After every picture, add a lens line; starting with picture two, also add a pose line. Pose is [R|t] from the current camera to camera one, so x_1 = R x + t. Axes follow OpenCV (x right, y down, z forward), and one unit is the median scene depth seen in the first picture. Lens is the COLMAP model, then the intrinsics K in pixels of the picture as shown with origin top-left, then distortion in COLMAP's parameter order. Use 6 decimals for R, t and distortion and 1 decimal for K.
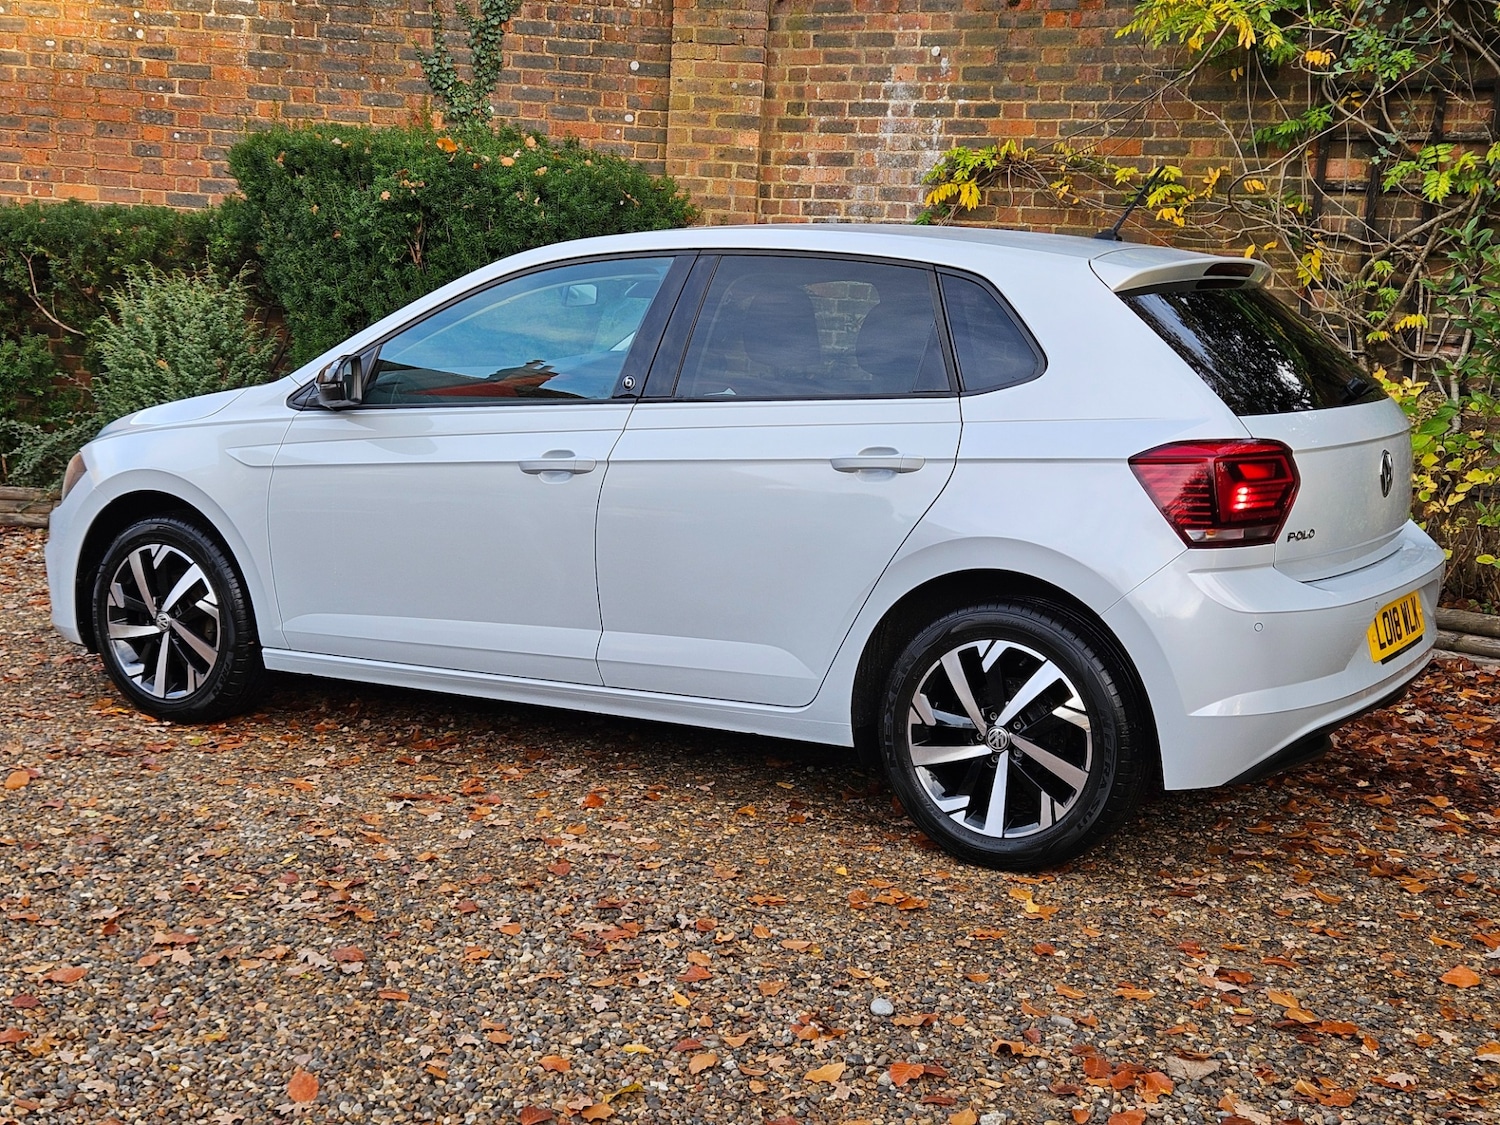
lens RADIAL K [[1996.2, 0, 762.5], [0, 1996.2, 568.6], [0, 0, 1]] dist [0.098155, -0.111053]
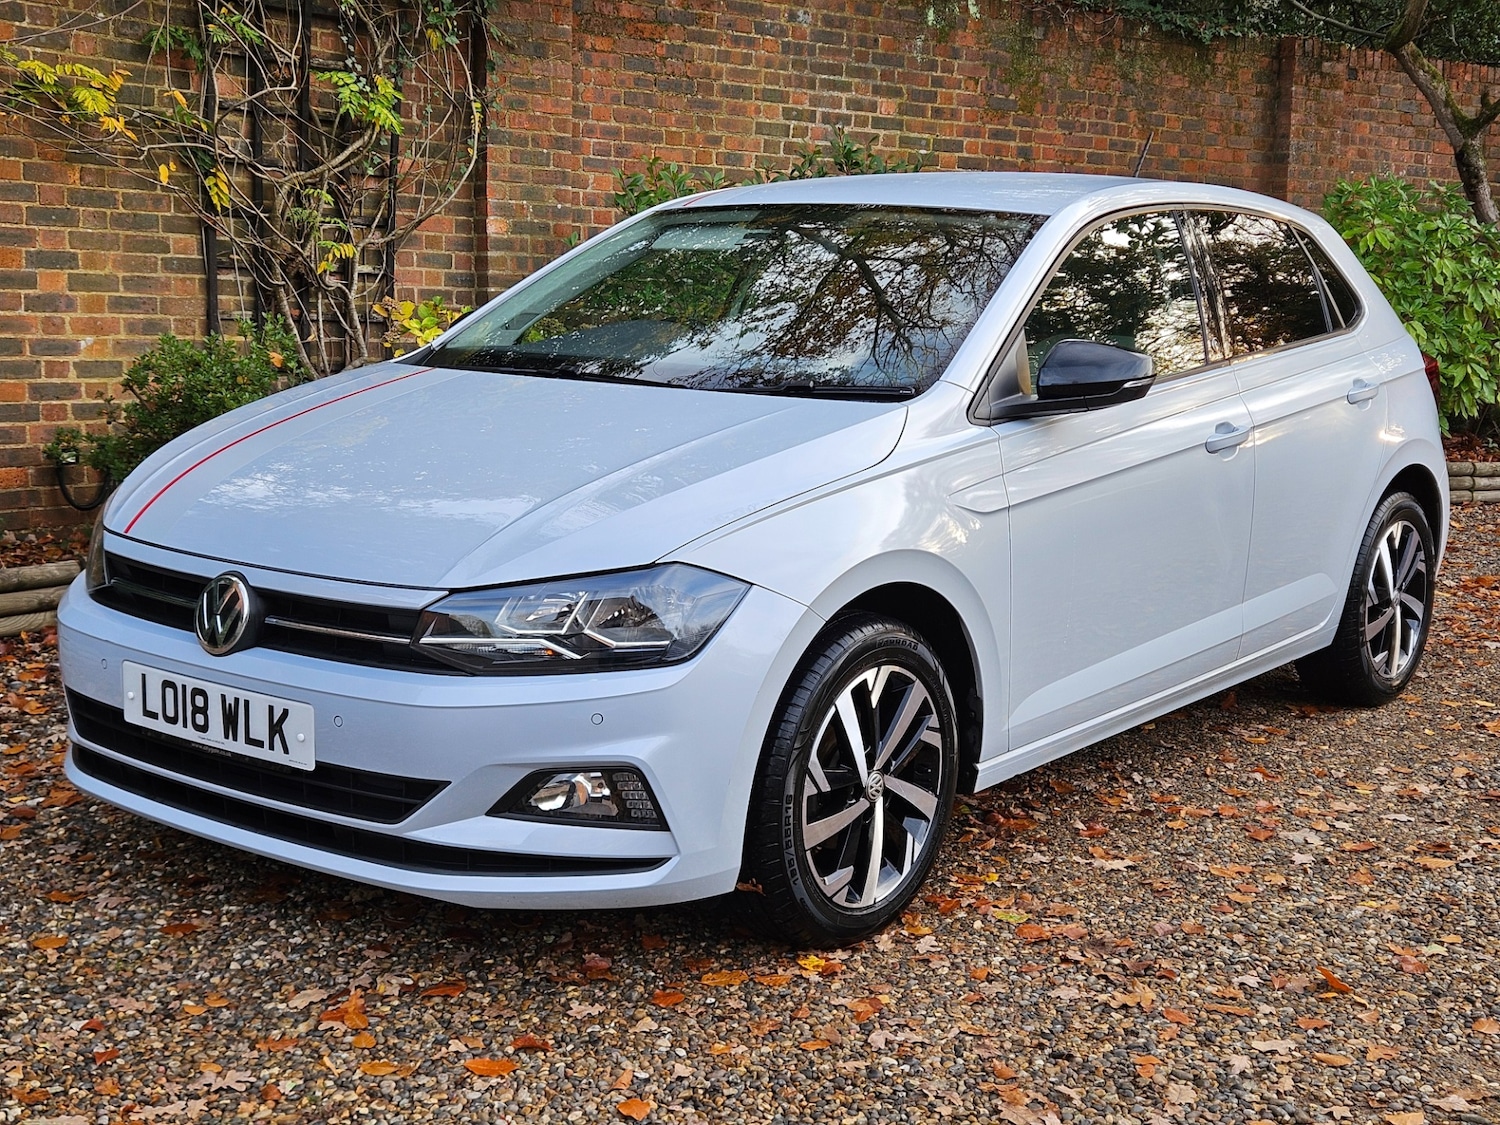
lens RADIAL K [[1997.7, 0, 760.0], [0, 1997.7, 590.2], [0, 0, 1]] dist [0.079542, -0.036723]
pose [[0.127924, -0.190802, 0.973257, -0.580491], [0.123482, 0.976748, 0.175256, -0.095897], [-0.984067, 0.097761, 0.148510, 0.594400]]
